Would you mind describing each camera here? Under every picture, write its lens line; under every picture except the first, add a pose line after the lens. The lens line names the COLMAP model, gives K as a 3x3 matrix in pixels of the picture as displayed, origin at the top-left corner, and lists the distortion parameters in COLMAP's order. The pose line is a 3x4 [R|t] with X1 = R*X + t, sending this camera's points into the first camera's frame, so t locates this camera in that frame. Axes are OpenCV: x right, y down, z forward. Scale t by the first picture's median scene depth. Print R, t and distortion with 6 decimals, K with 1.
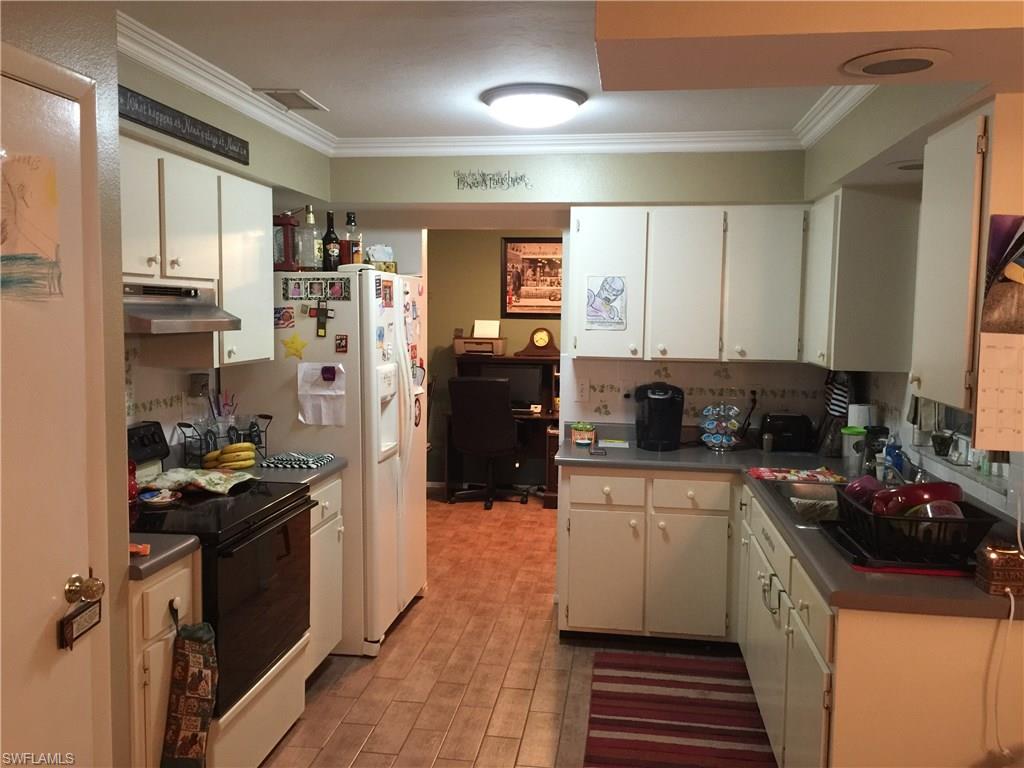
lens RADIAL K [[862.9, 0, 514.7], [0, 862.9, 379.8], [0, 0, 1]] dist [0.017006, -0.016959]
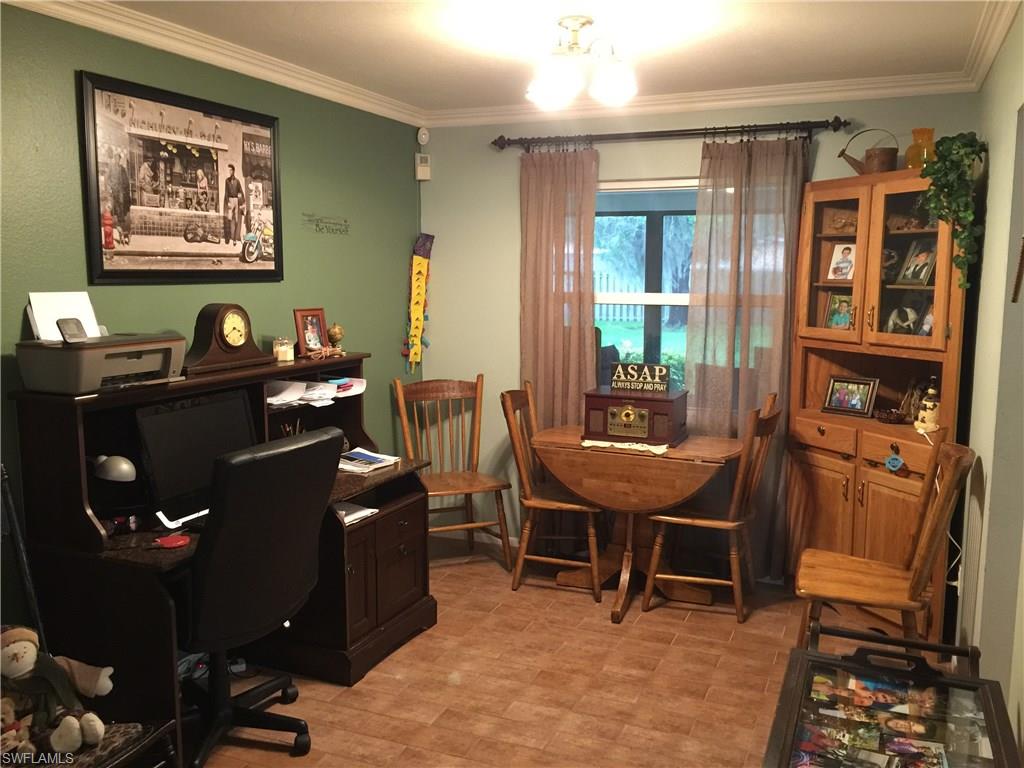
lens RADIAL K [[862.9, 0, 514.7], [0, 862.9, 379.8], [0, 0, 1]] dist [0.017006, -0.016959]
pose [[0.265735, -0.136355, 0.954355, -0.343353], [0.082213, 0.989546, 0.118491, -0.060439], [-0.960534, 0.046973, 0.274167, 0.722359]]
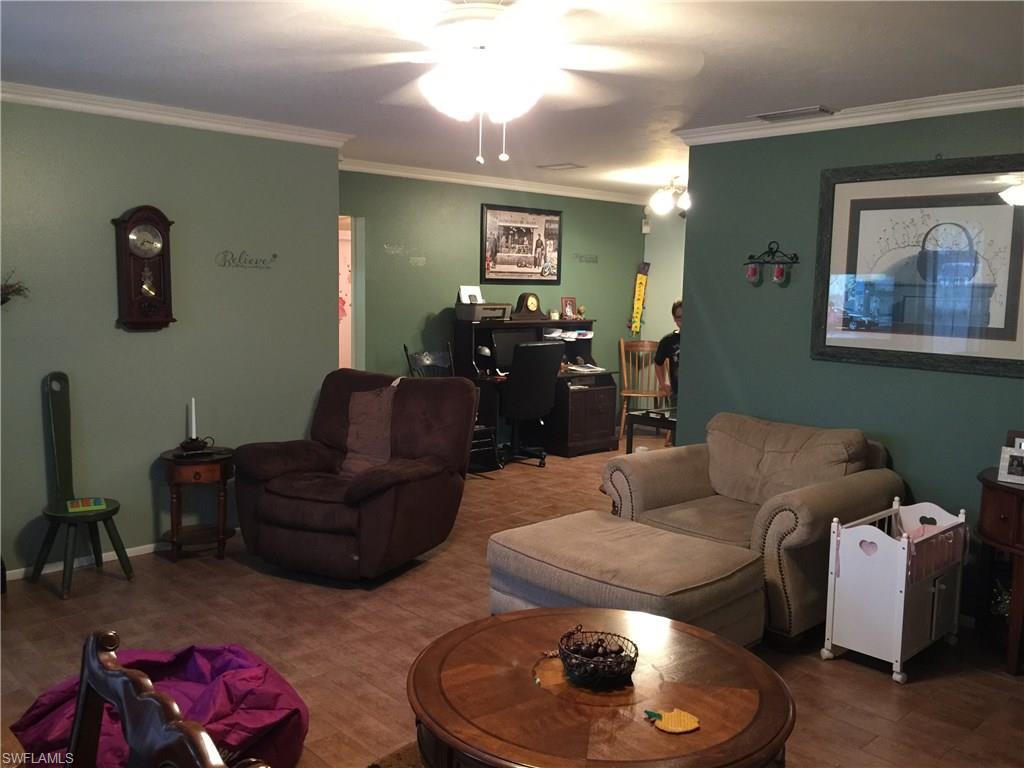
lens RADIAL K [[862.9, 0, 514.7], [0, 862.9, 379.8], [0, 0, 1]] dist [0.017006, -0.016959]
pose [[0.636352, -0.088857, 0.766264, -0.784109], [0.050577, 0.996012, 0.073497, -0.031972], [-0.769739, -0.008014, 0.638308, 0.326169]]
